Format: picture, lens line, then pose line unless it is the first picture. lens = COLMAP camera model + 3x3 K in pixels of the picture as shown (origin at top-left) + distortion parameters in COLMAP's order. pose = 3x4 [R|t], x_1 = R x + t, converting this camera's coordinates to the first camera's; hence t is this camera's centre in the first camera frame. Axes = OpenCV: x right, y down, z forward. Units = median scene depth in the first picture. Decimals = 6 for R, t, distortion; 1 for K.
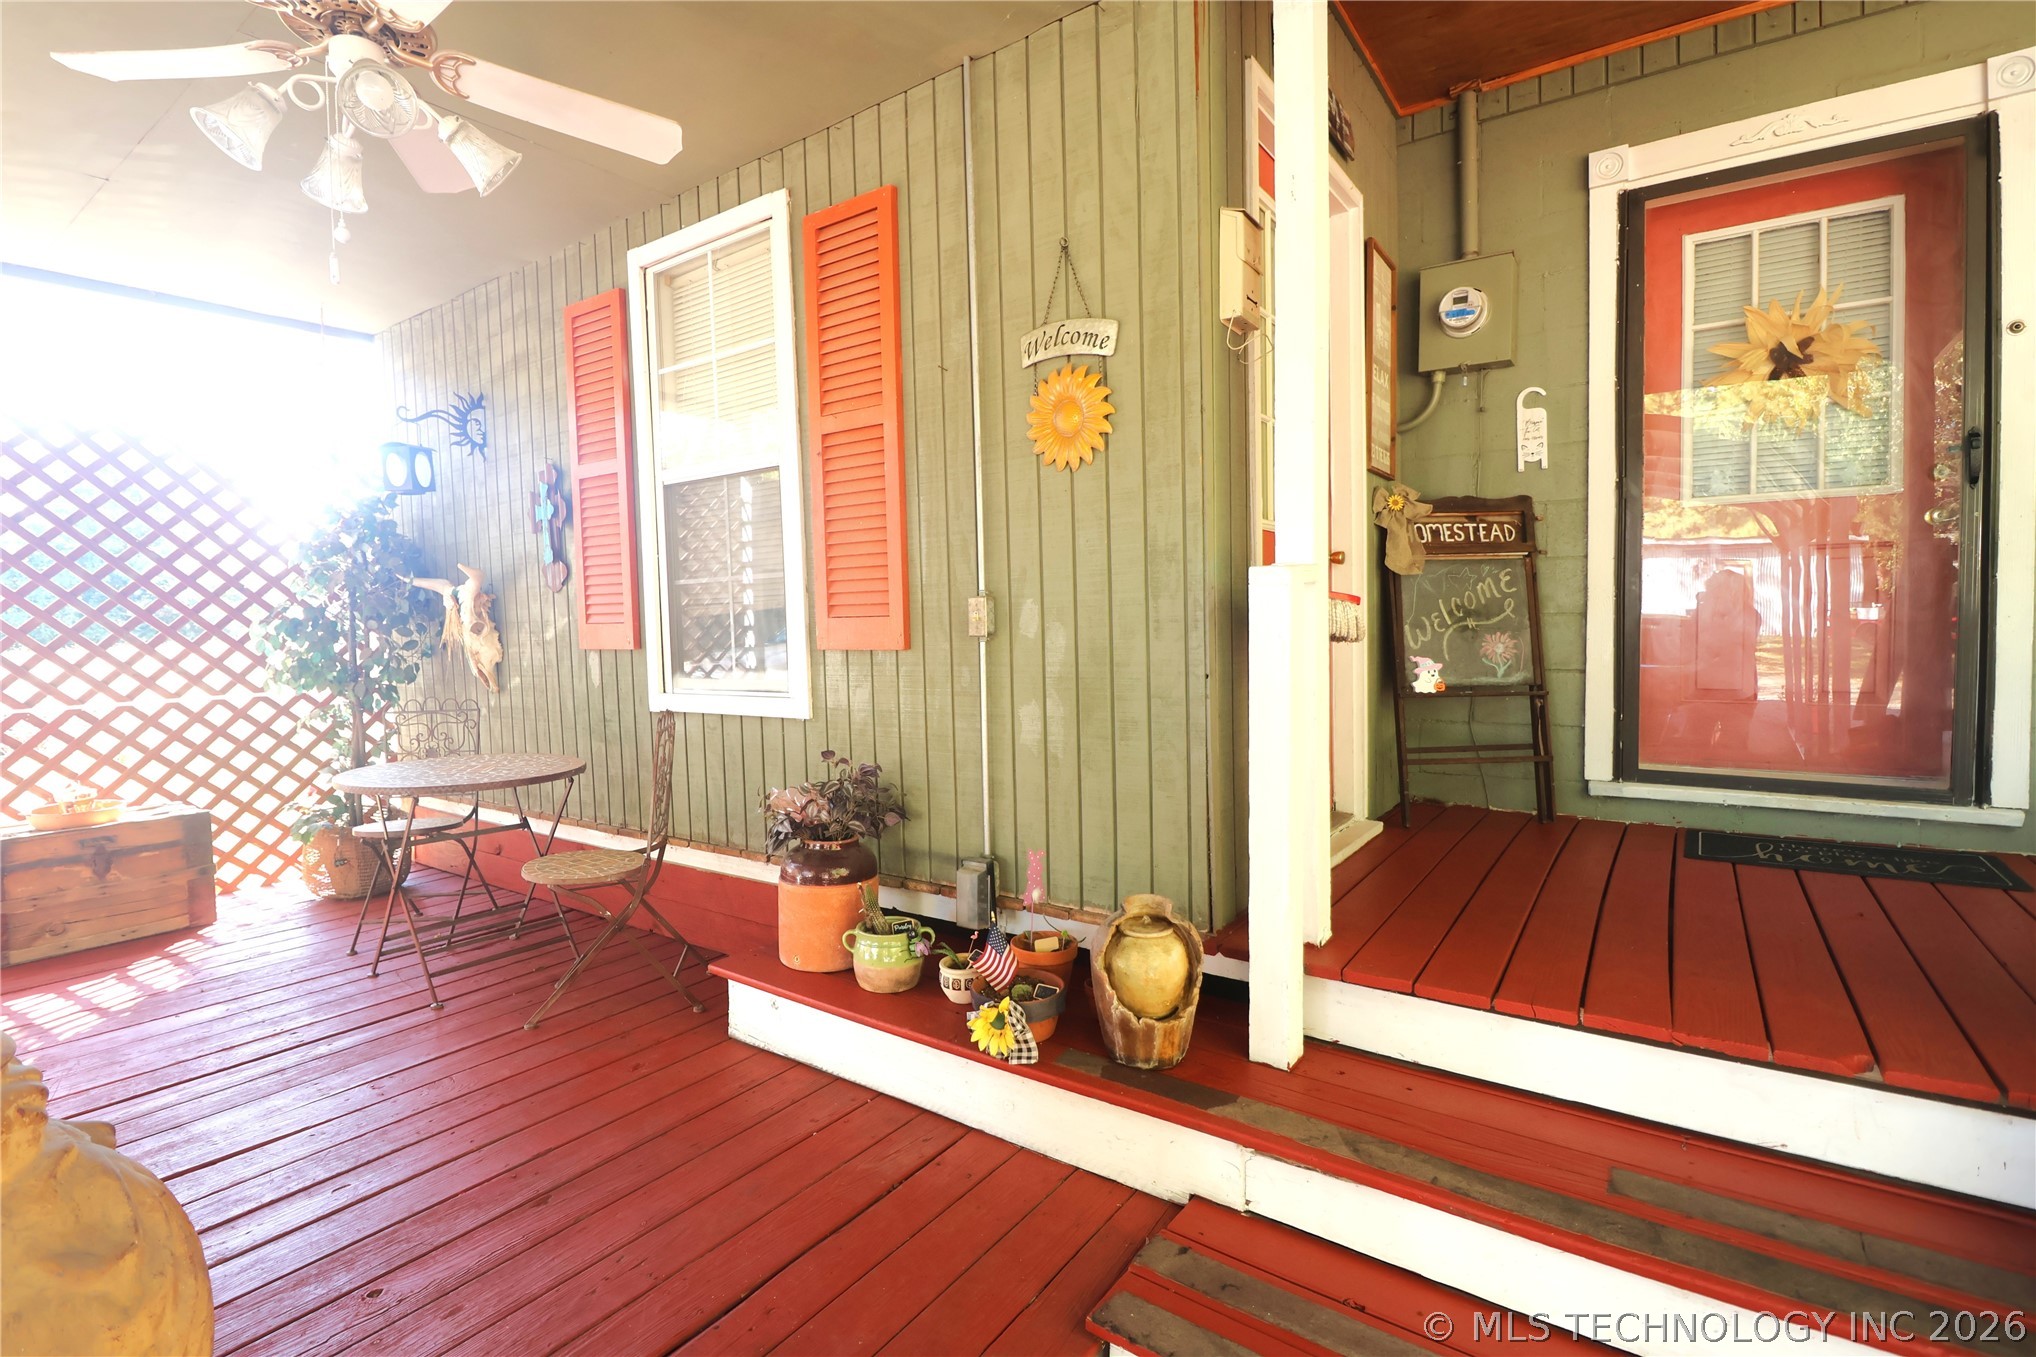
lens RADIAL K [[926.6, 0, 1001.7], [0, 926.6, 668.4], [0, 0, 1]] dist [-0.004134, -0.008595]
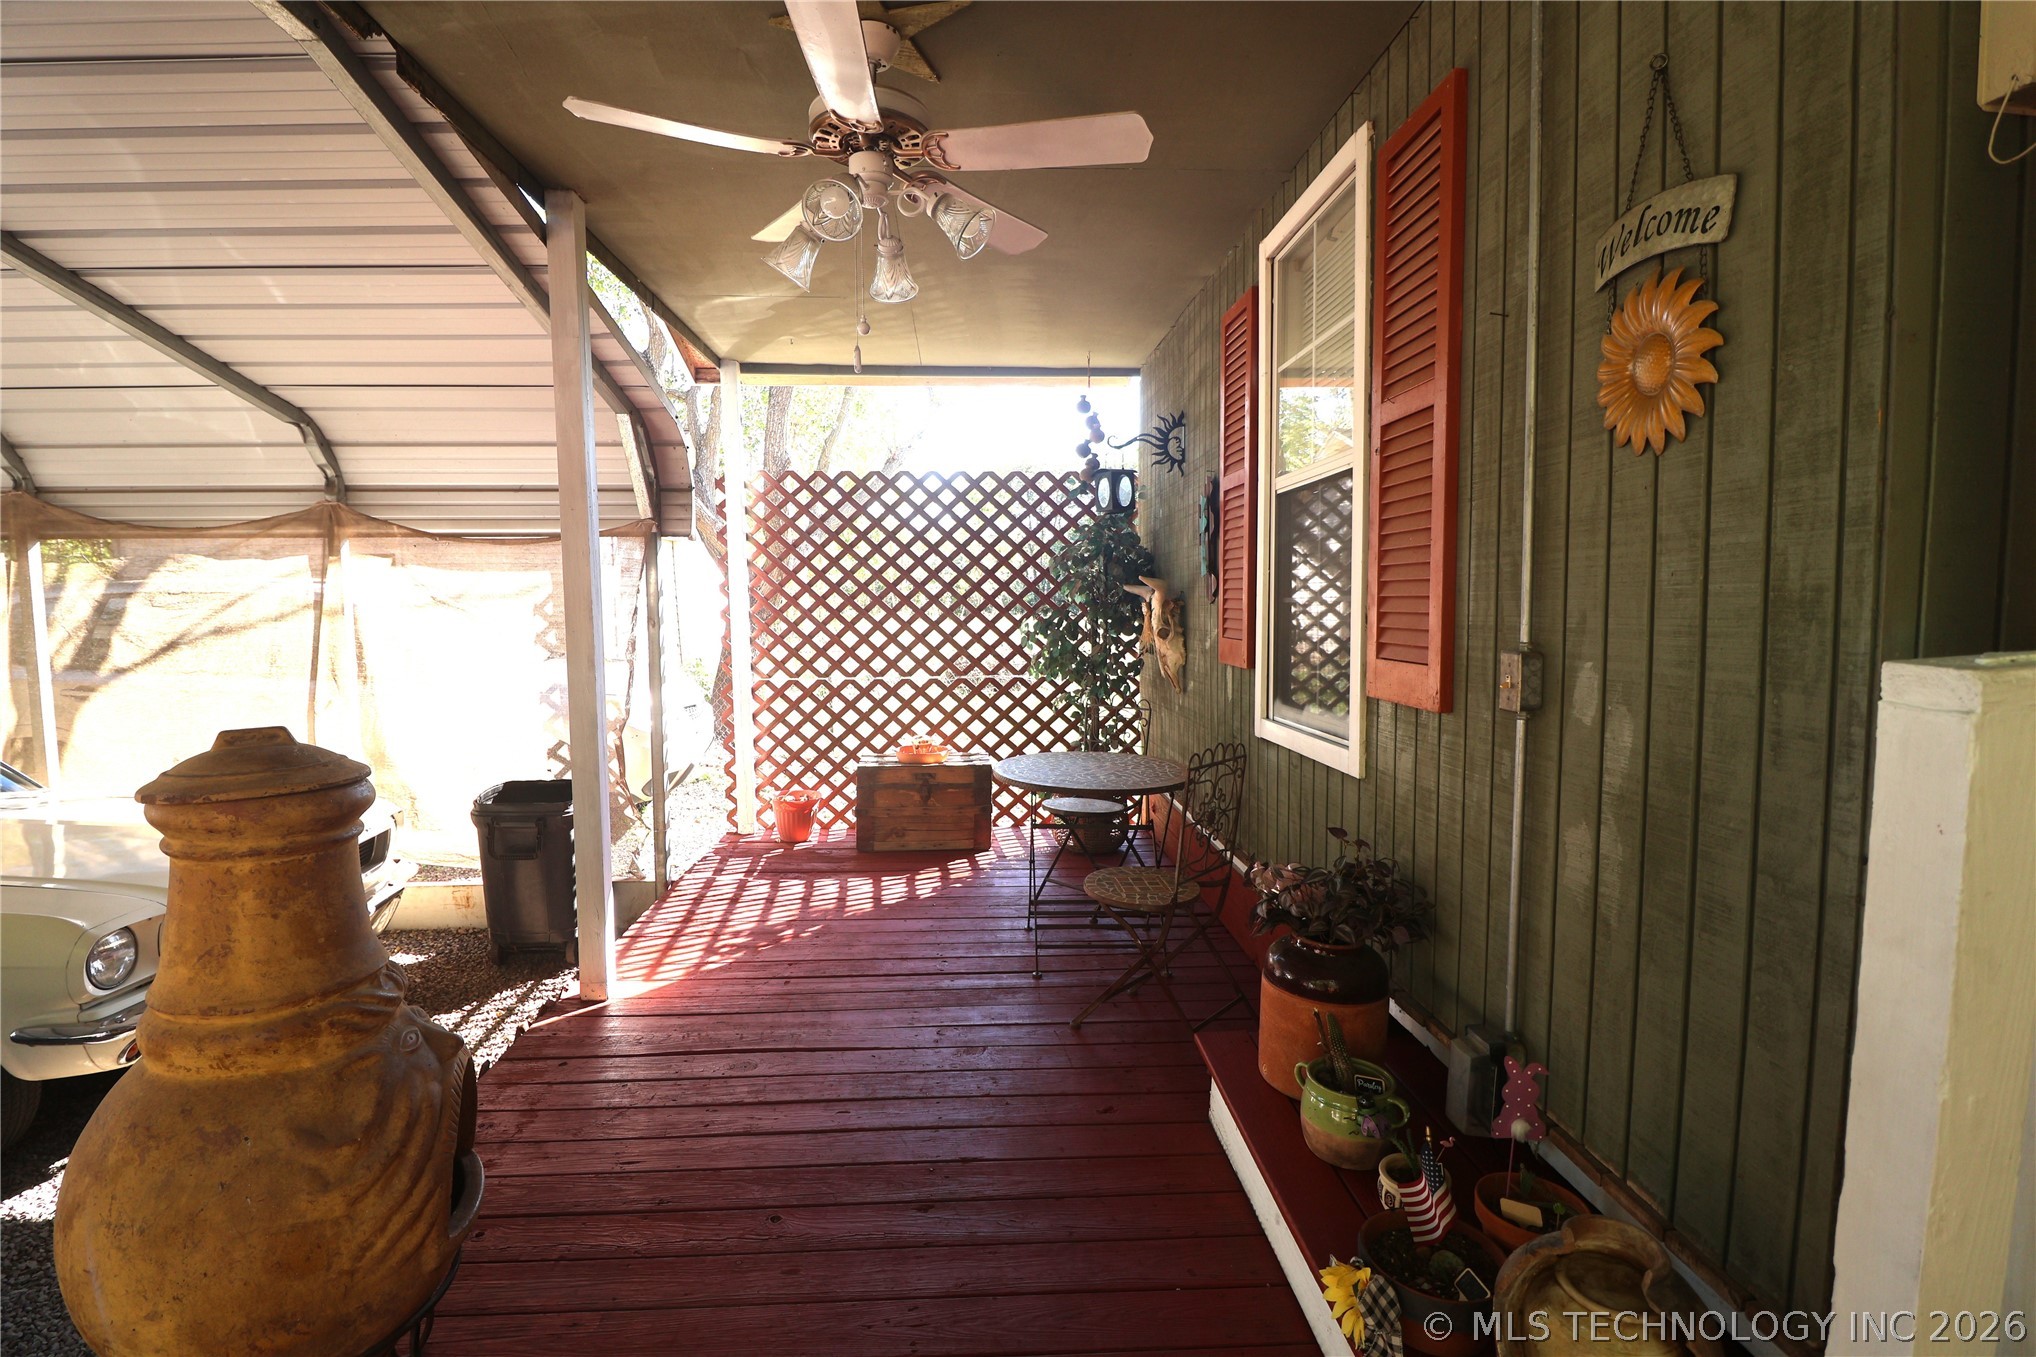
lens RADIAL K [[926.6, 0, 1030.8], [0, 926.6, 672.0], [0, 0, 1]] dist [-0.004134, -0.008595]
pose [[0.636379, 0.078037, -0.767419, 0.266070], [-0.053083, 0.996941, 0.057358, -0.083028], [0.769548, 0.004236, 0.638575, 0.303850]]
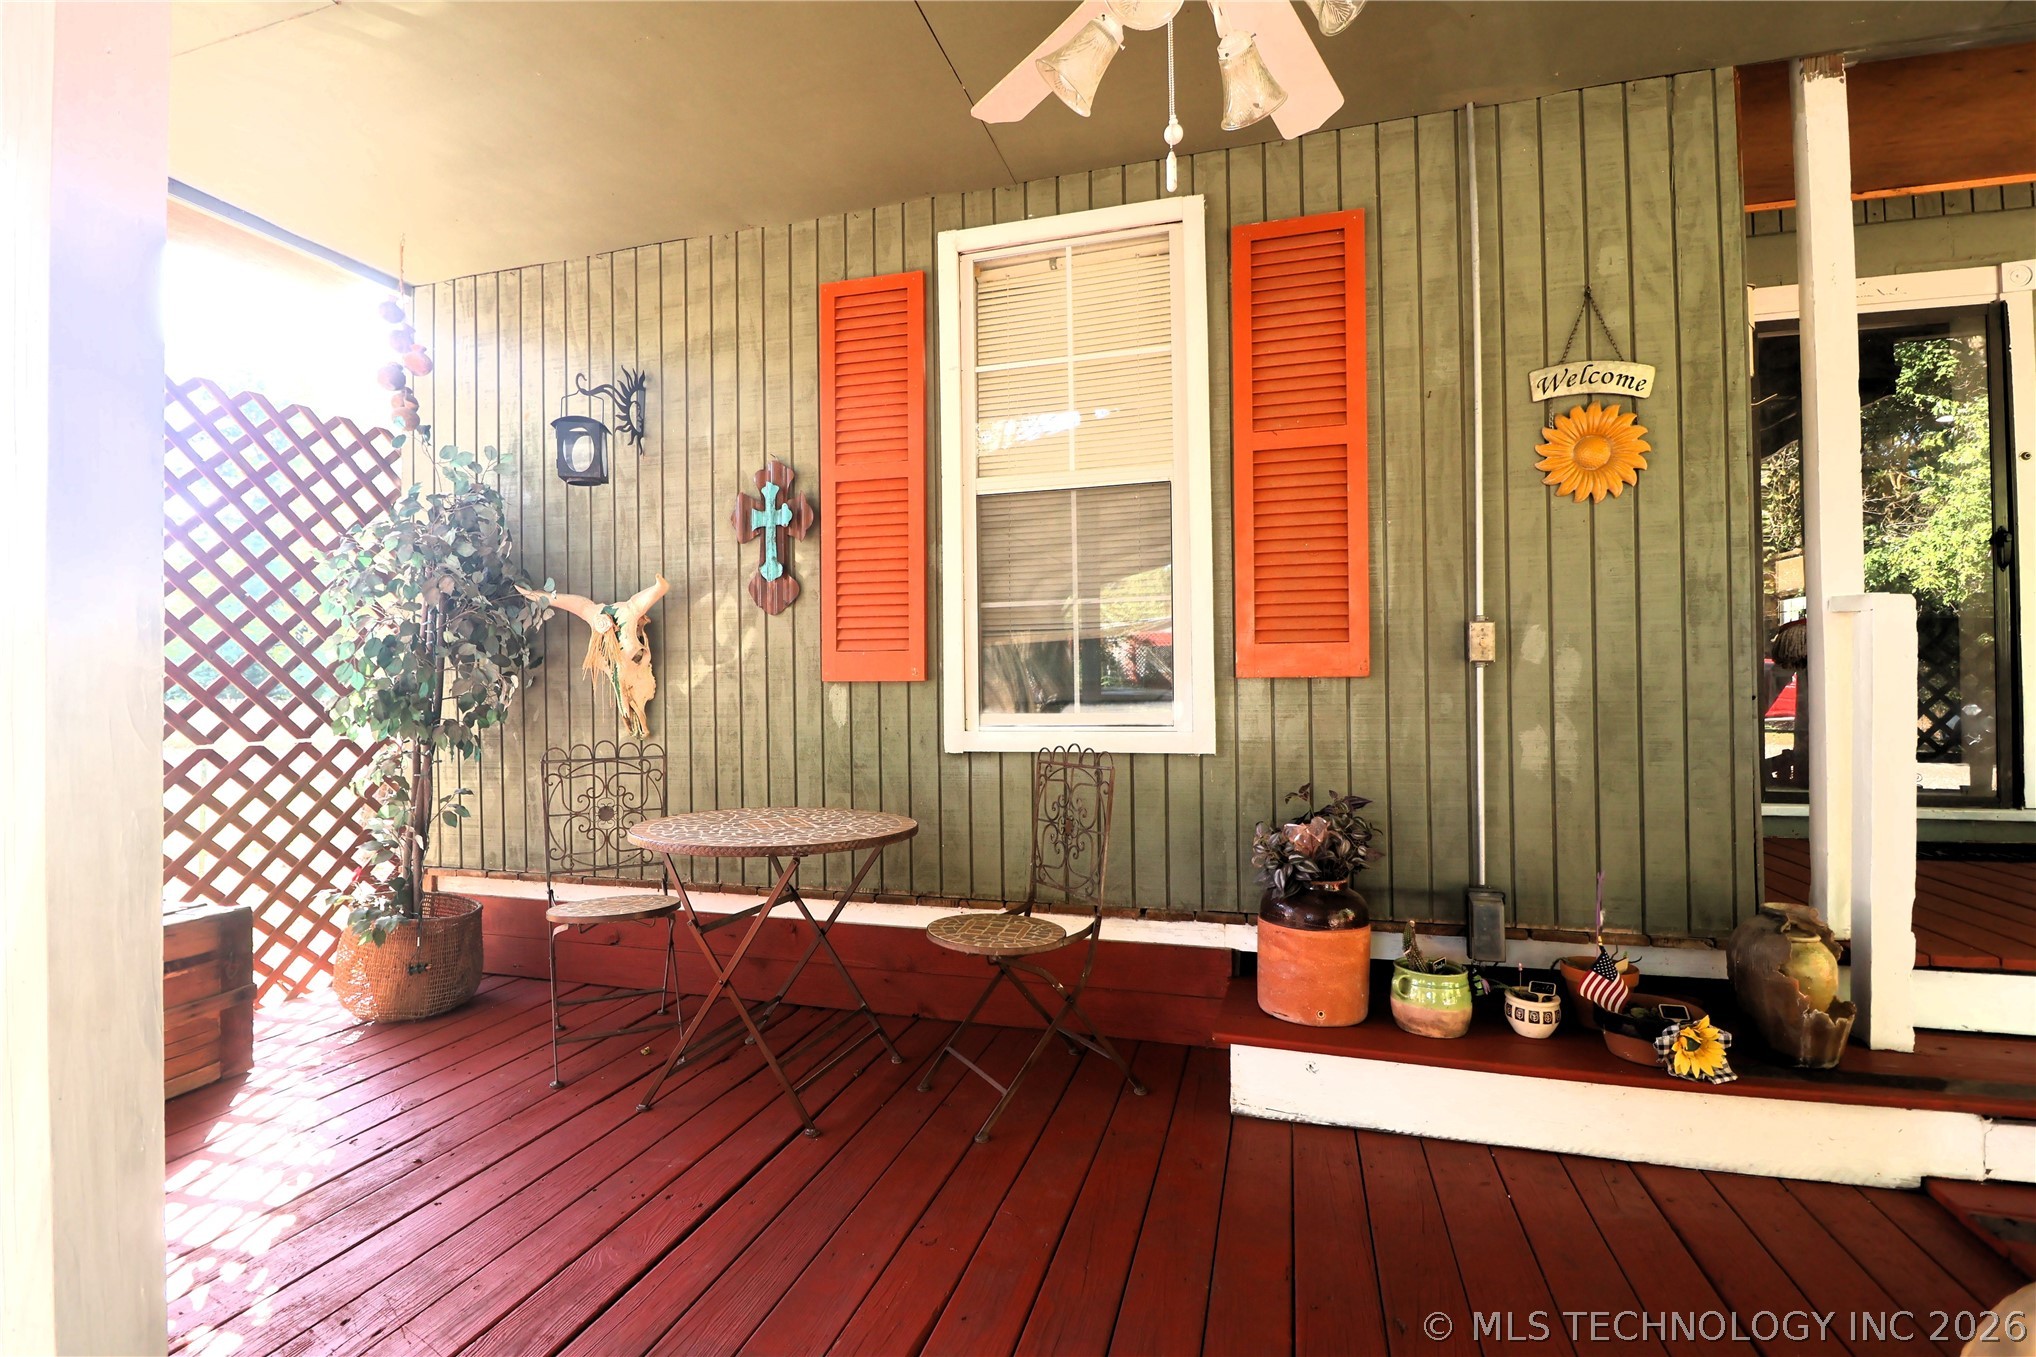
lens RADIAL K [[926.6, 0, 1006.0], [0, 926.6, 671.3], [0, 0, 1]] dist [-0.004134, -0.008595]
pose [[0.949031, 0.020443, 0.314520, -0.821954], [0.003252, 0.997206, -0.074630, 0.048280], [-0.315167, 0.071849, 0.946313, 0.224158]]
